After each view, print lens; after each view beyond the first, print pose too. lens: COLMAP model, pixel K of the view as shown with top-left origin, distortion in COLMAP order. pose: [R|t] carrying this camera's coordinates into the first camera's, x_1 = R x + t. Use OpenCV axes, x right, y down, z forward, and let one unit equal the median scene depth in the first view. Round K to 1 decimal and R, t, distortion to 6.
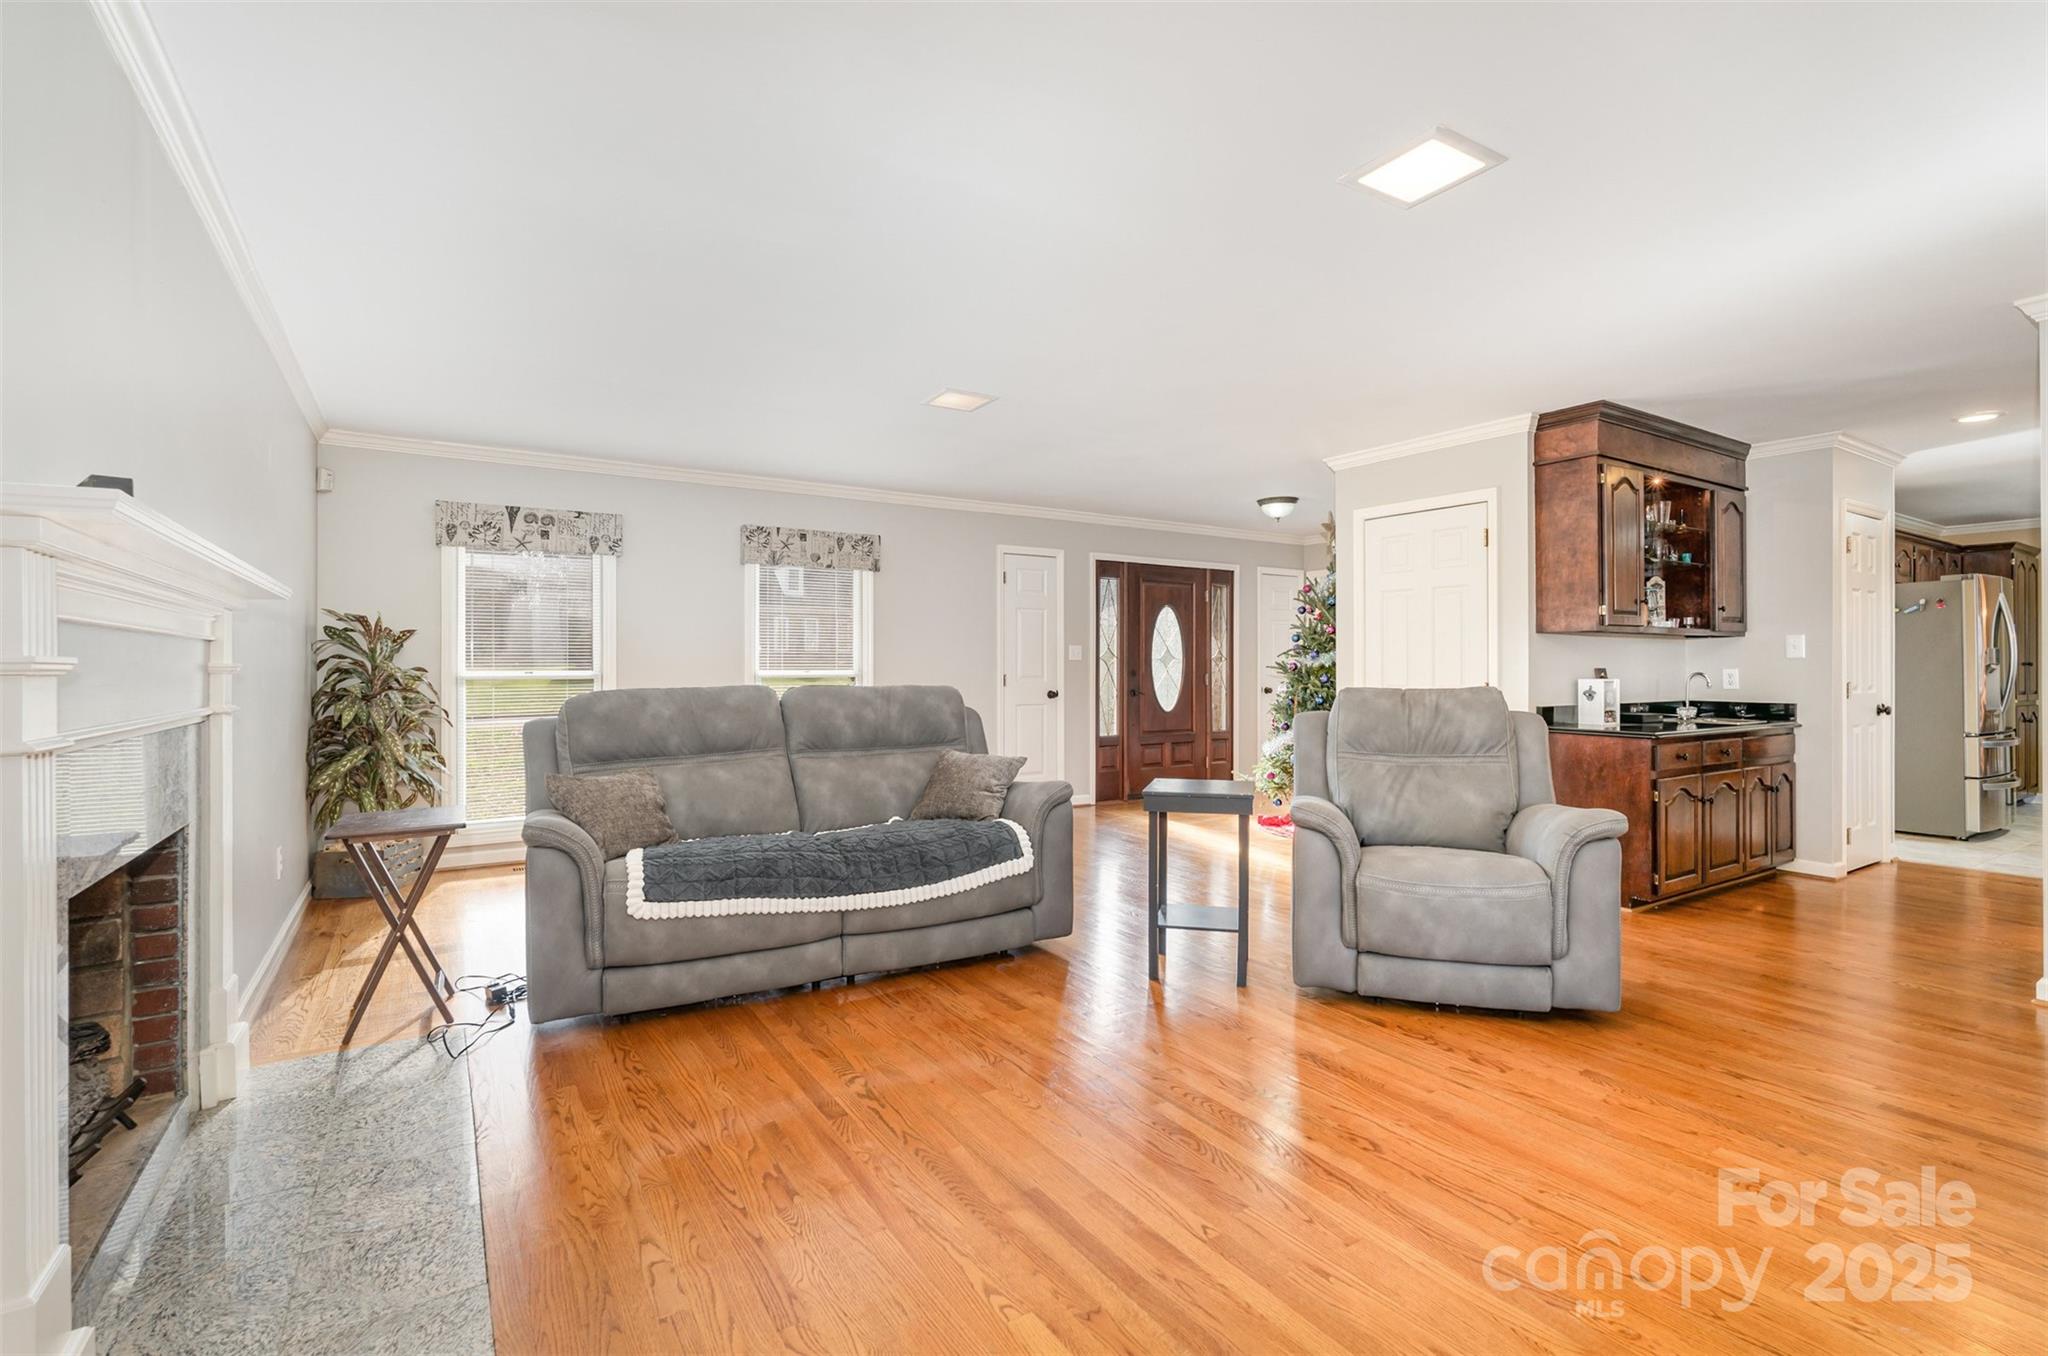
lens RADIAL K [[925.7, 0, 1024.0], [0, 925.7, 678.0], [0, 0, 1]] dist [-0.001158, -0.000640]
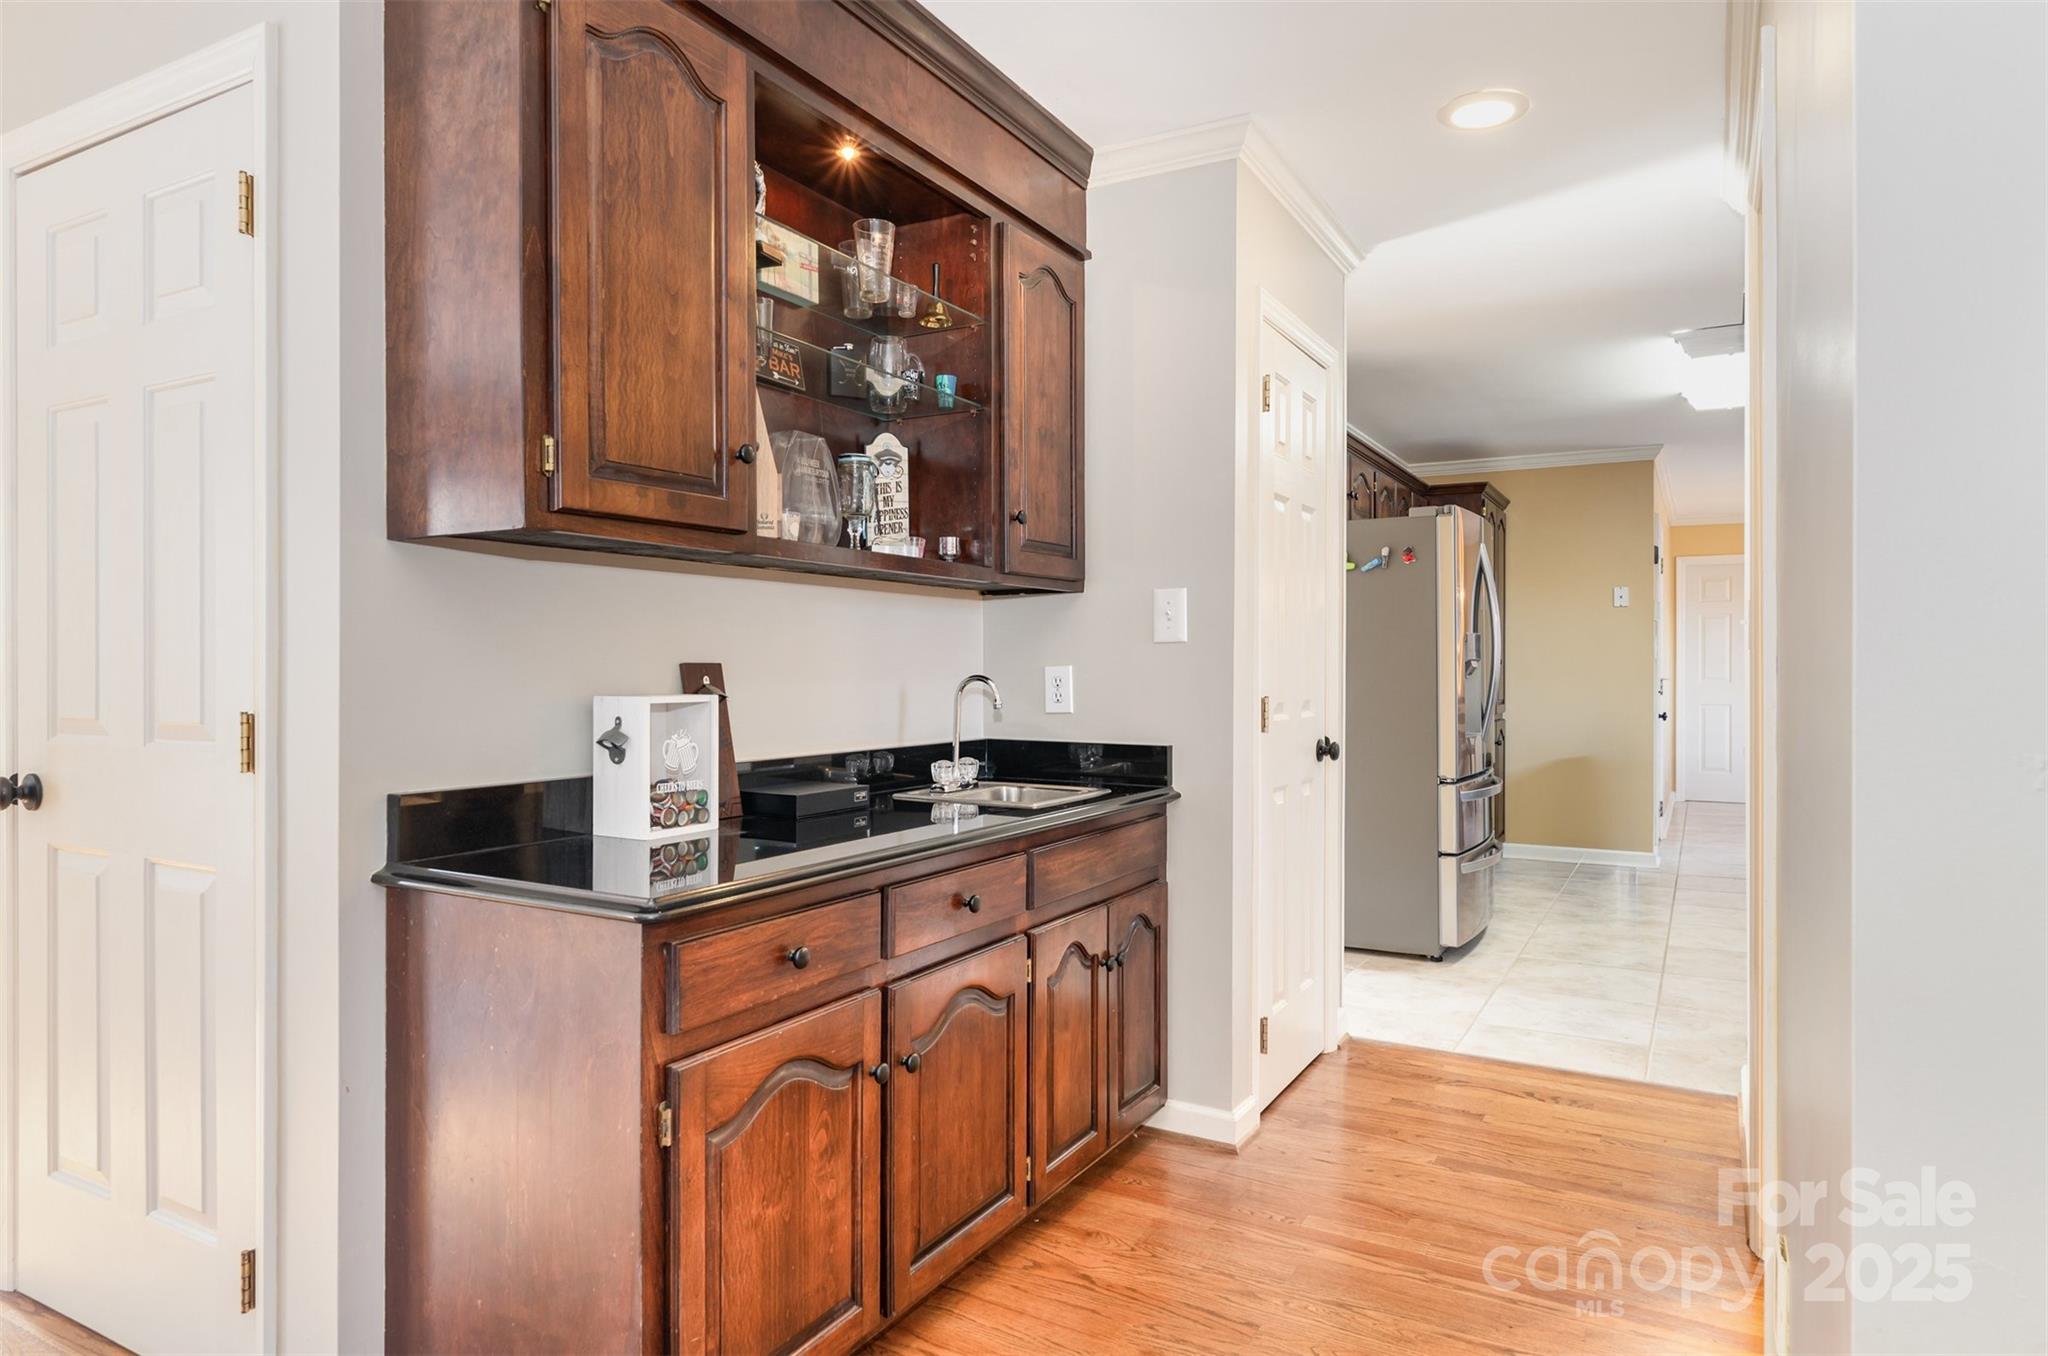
lens RADIAL K [[1229.8, 0, 1024.0], [0, 1229.8, 678.0], [0, 0, 1]] dist [0.001026, 0.000432]
pose [[0.882848, 0.001265, 0.469658, 0.487239], [-0.003238, 0.999989, 0.003395, -0.006421], [-0.469648, -0.004518, 0.882842, 0.504830]]
